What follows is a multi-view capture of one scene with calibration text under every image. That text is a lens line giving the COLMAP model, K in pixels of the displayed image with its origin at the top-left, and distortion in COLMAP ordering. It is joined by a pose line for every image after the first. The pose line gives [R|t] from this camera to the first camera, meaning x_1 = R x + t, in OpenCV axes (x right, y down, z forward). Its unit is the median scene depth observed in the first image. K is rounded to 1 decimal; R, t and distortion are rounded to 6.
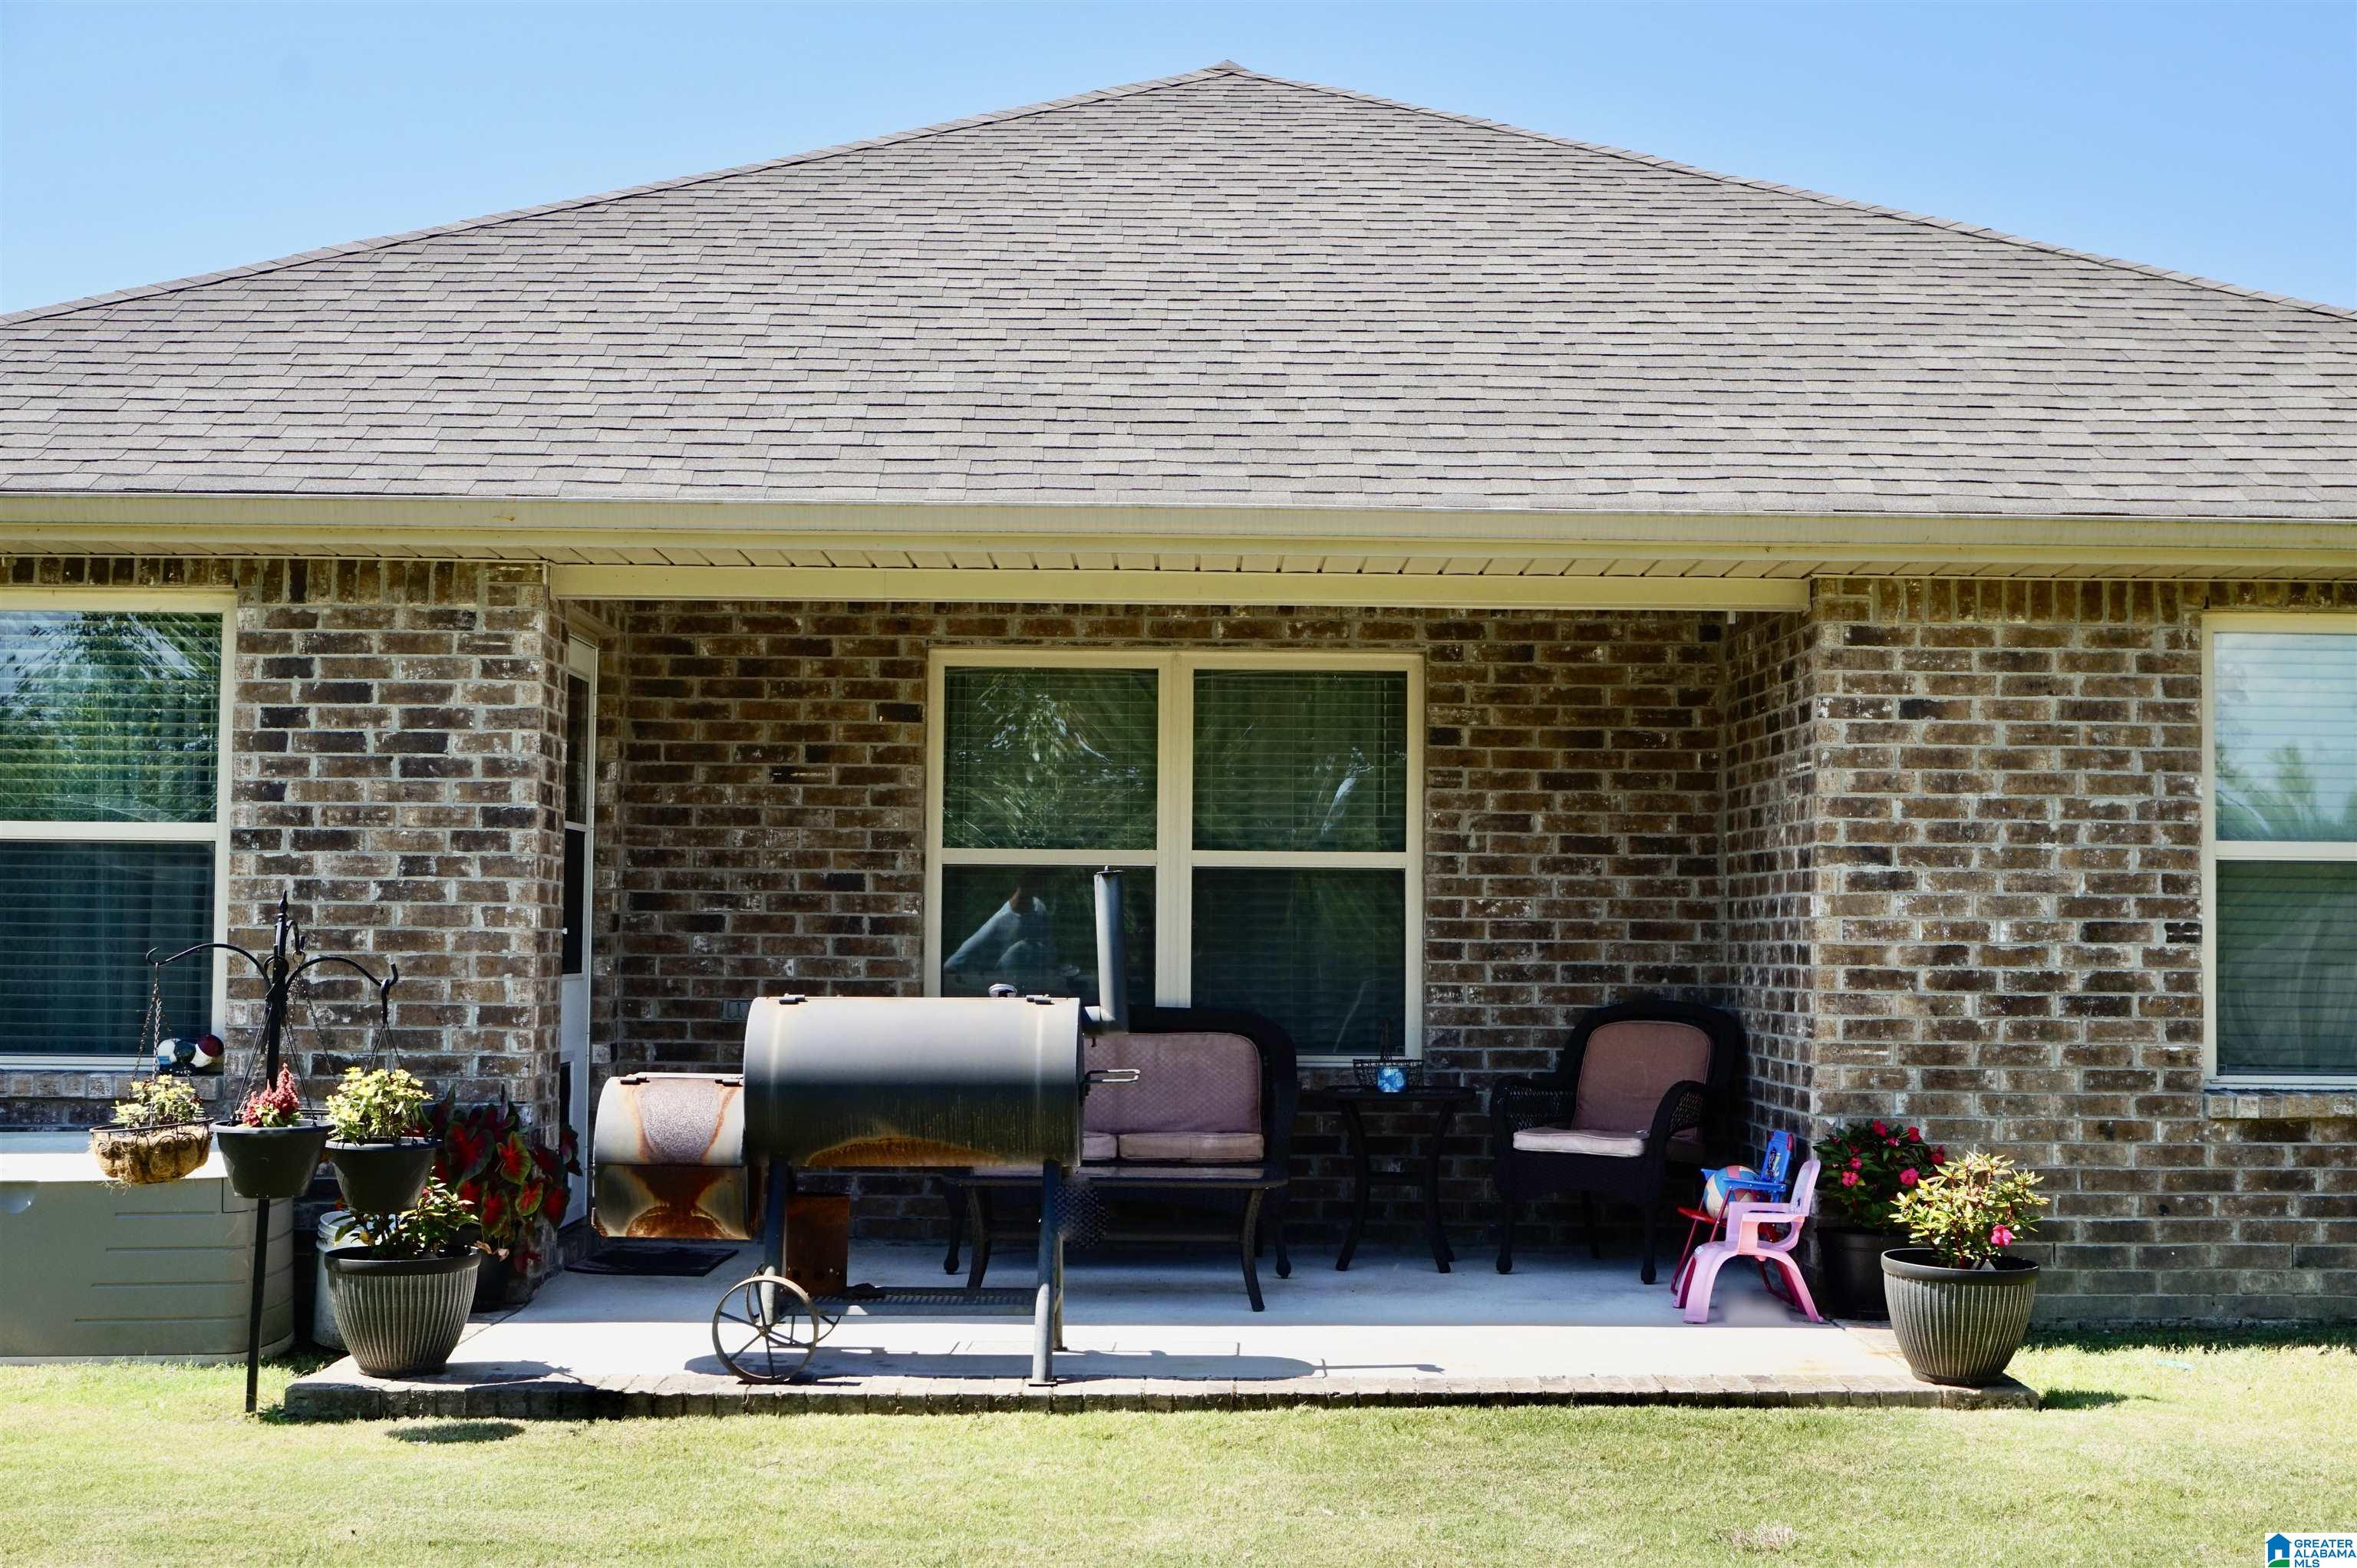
lens RADIAL K [[3072.5, 0, 1178.5], [0, 3072.5, 784.0], [0, 0, 1]] dist [-0.023650, 0.062115]
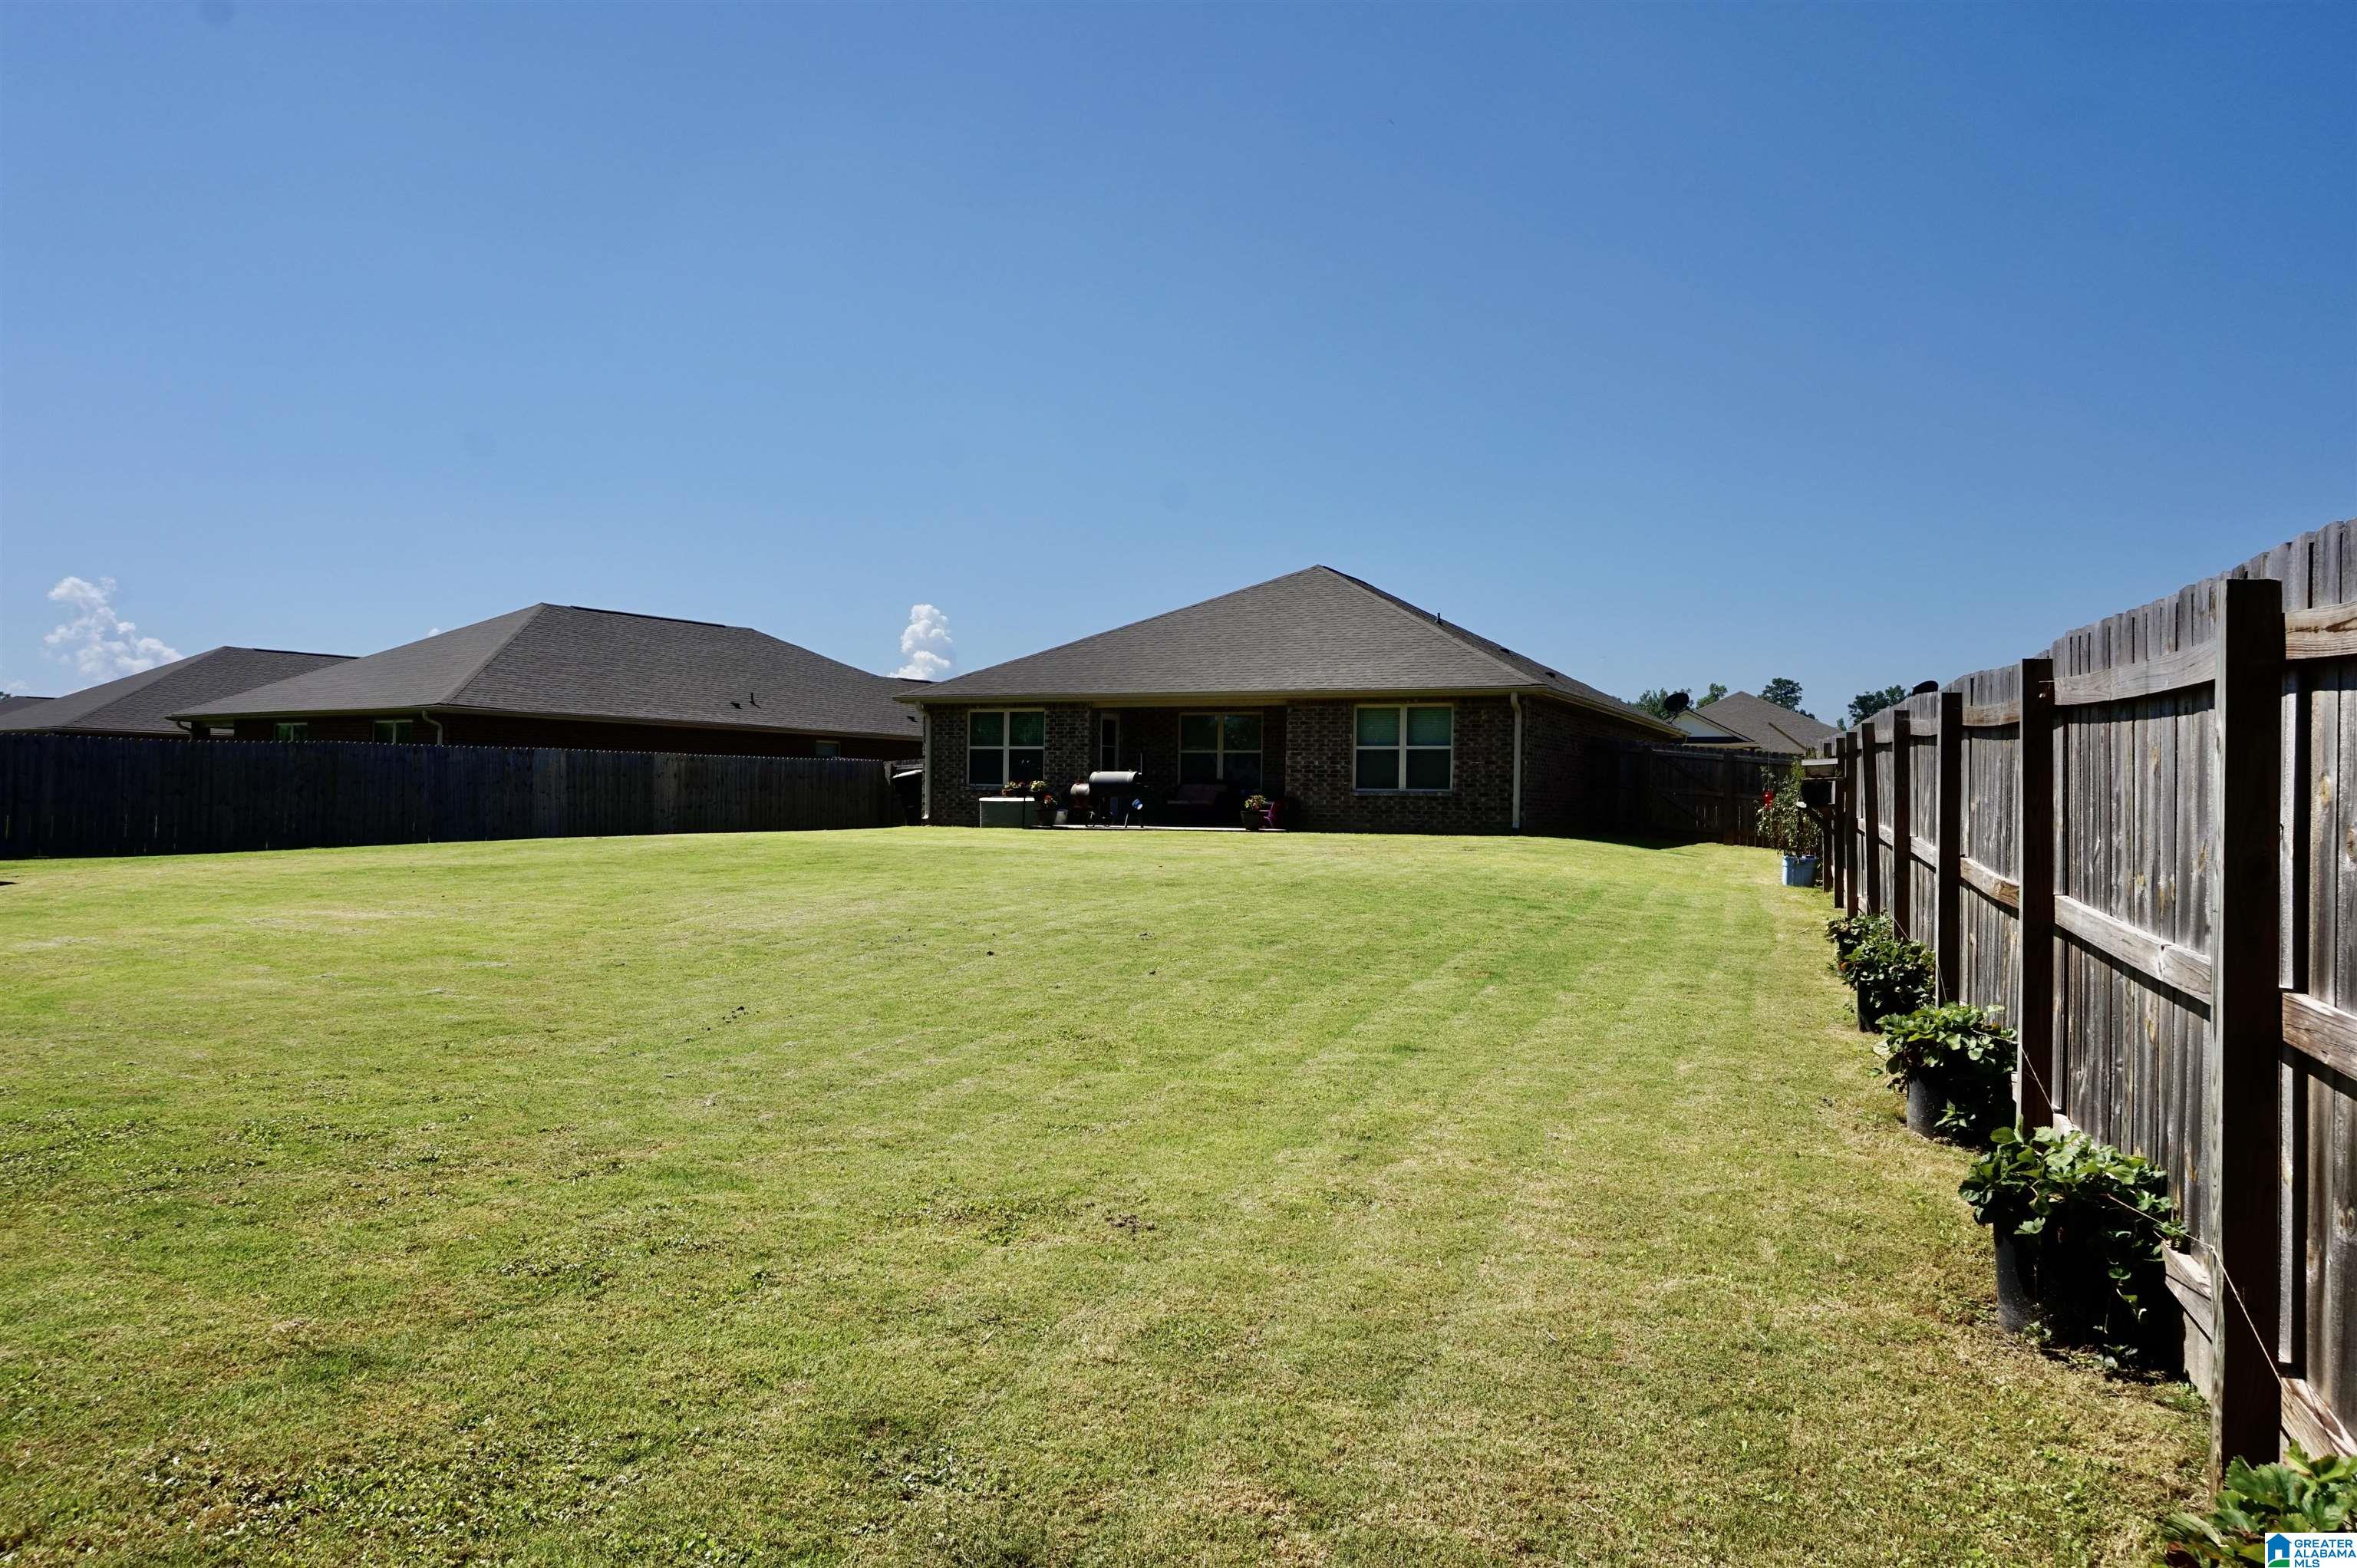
lens RADIAL K [[1584.7, 0, 1177.8], [0, 1584.7, 777.0], [0, 0, 1]] dist [-0.033175, 0.031954]
pose [[0.896836, -0.001637, -0.442360, 1.324826], [0.013533, 0.999627, 0.023738, 0.002150], [0.442156, -0.027275, 0.896524, -1.715630]]
